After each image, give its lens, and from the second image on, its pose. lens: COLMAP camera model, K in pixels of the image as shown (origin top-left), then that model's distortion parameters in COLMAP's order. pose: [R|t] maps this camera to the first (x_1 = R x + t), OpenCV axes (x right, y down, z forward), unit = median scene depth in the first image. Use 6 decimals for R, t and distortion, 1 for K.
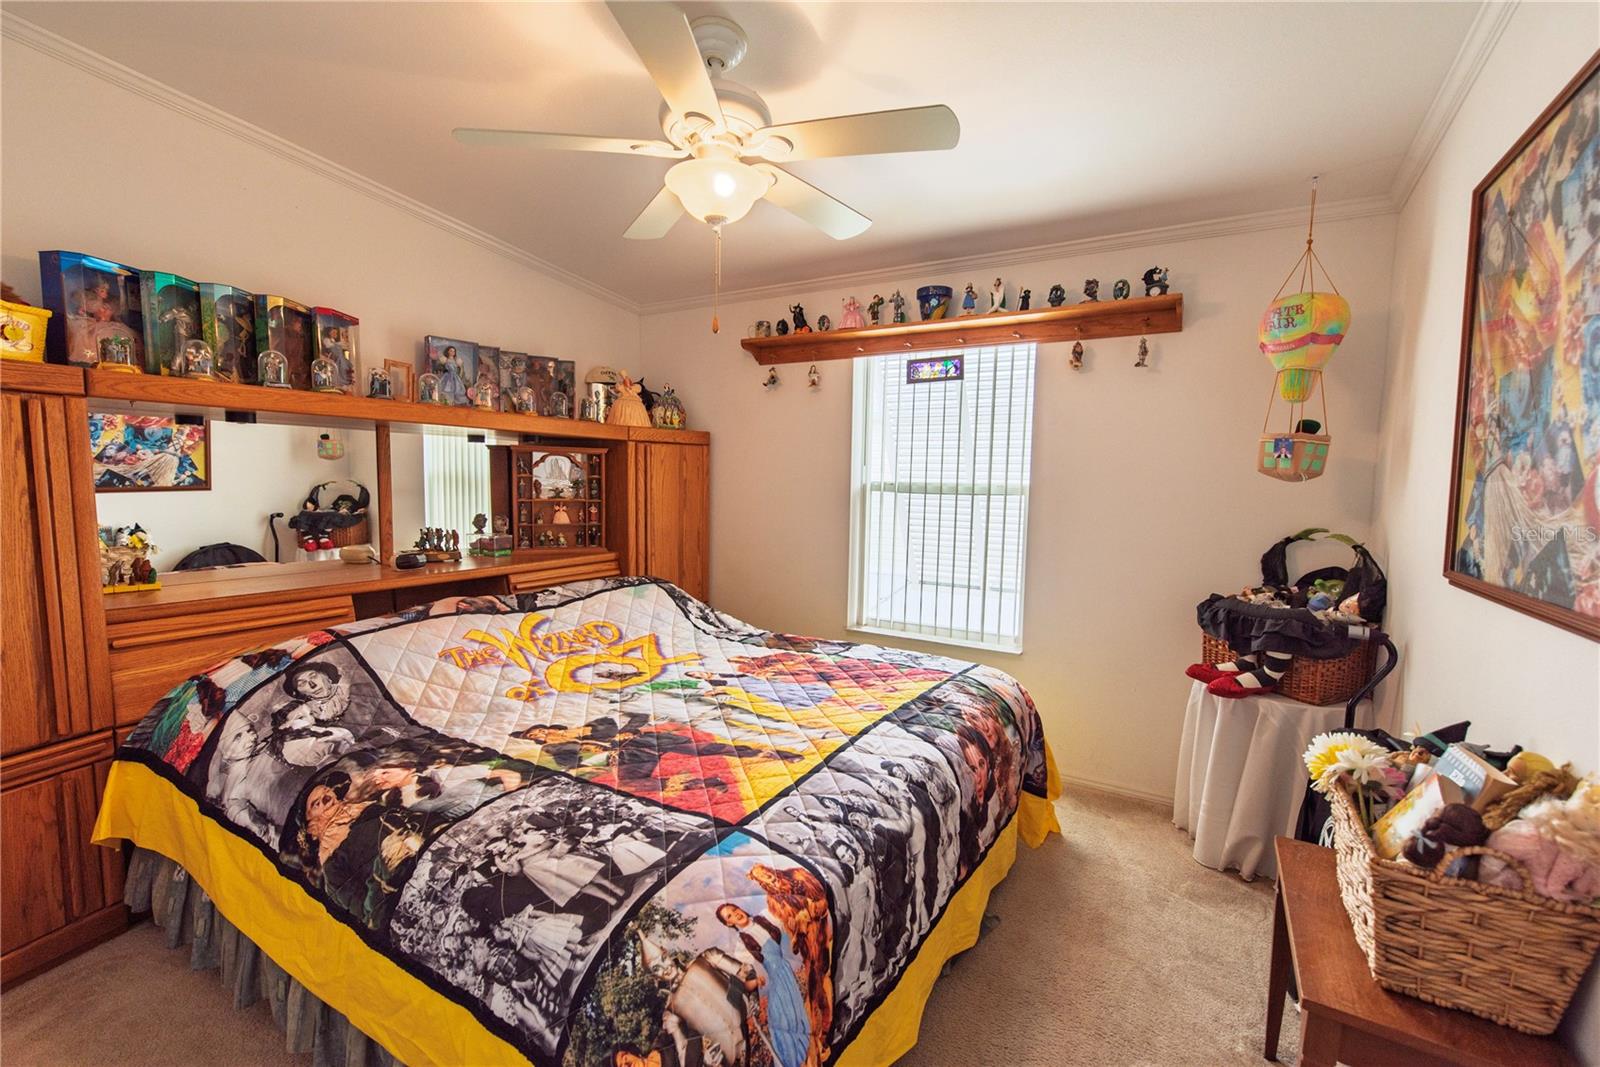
lens RADIAL K [[692.7, 0, 803.8], [0, 692.7, 537.7], [0, 0, 1]] dist [0.001967, 0.000014]
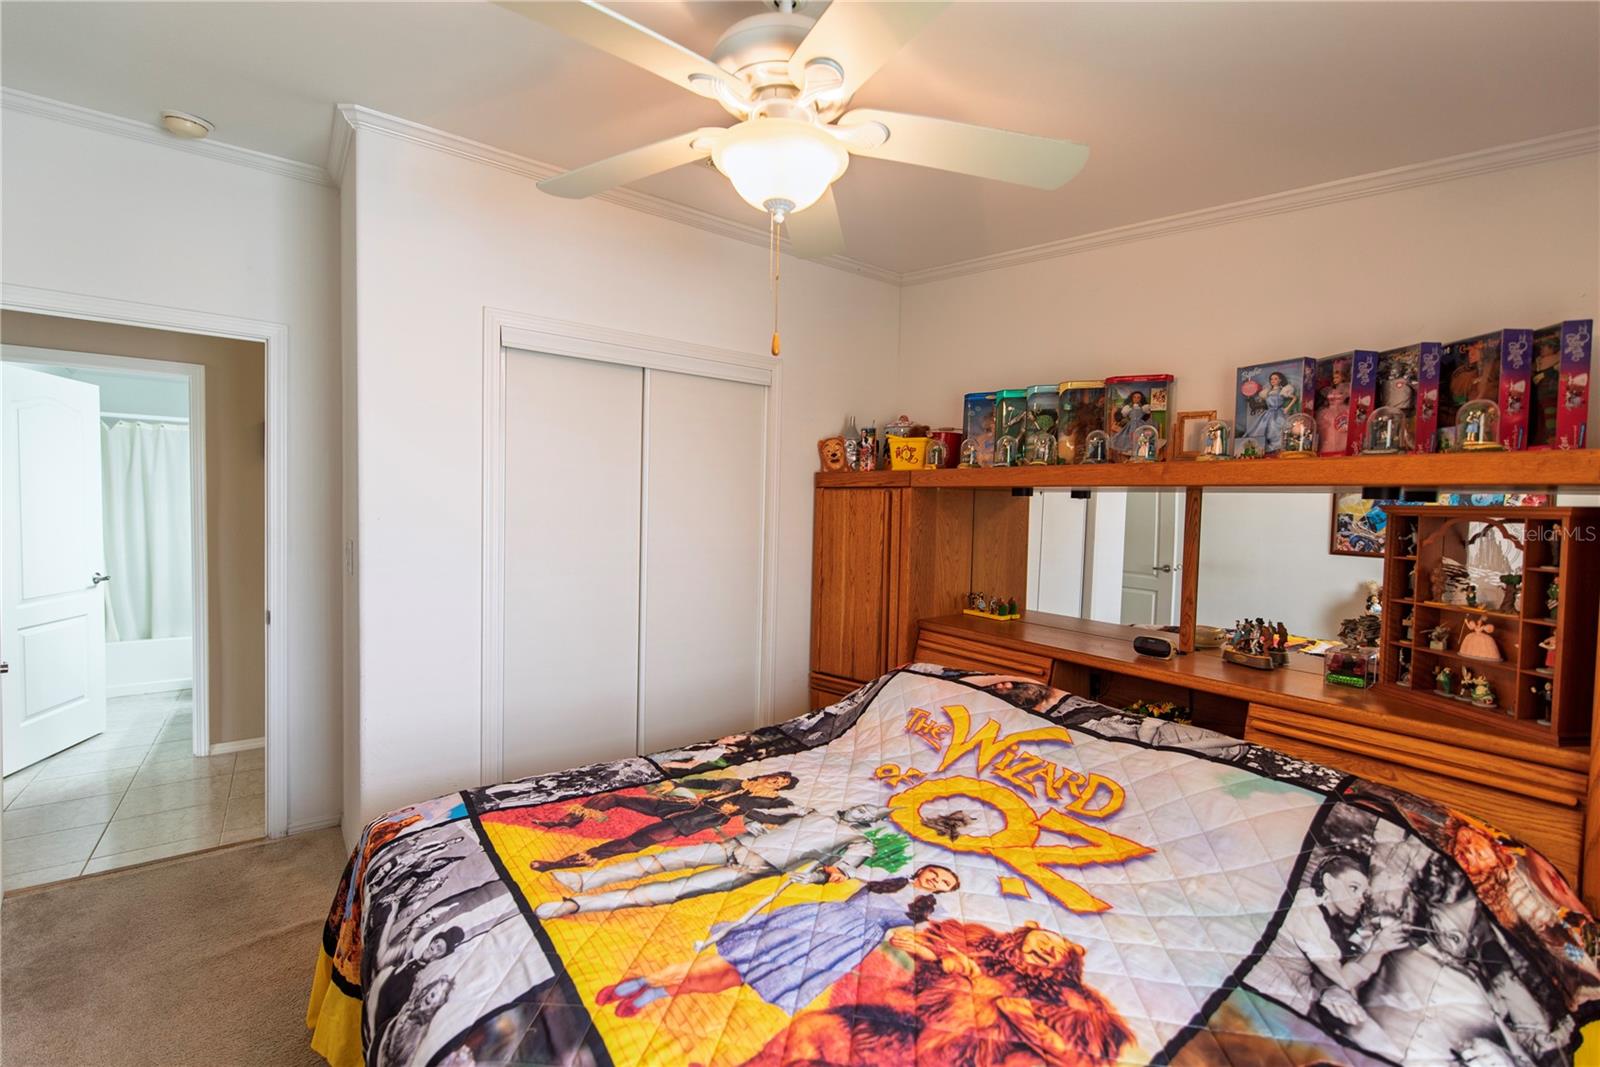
lens RADIAL K [[692.7, 0, 803.8], [0, 692.7, 537.7], [0, 0, 1]] dist [0.001967, 0.000014]
pose [[-0.396184, 0.012597, -0.918085, 0.567251], [-0.111584, 0.991834, 0.061761, -0.155190], [0.911366, 0.126912, -0.391543, 1.388093]]
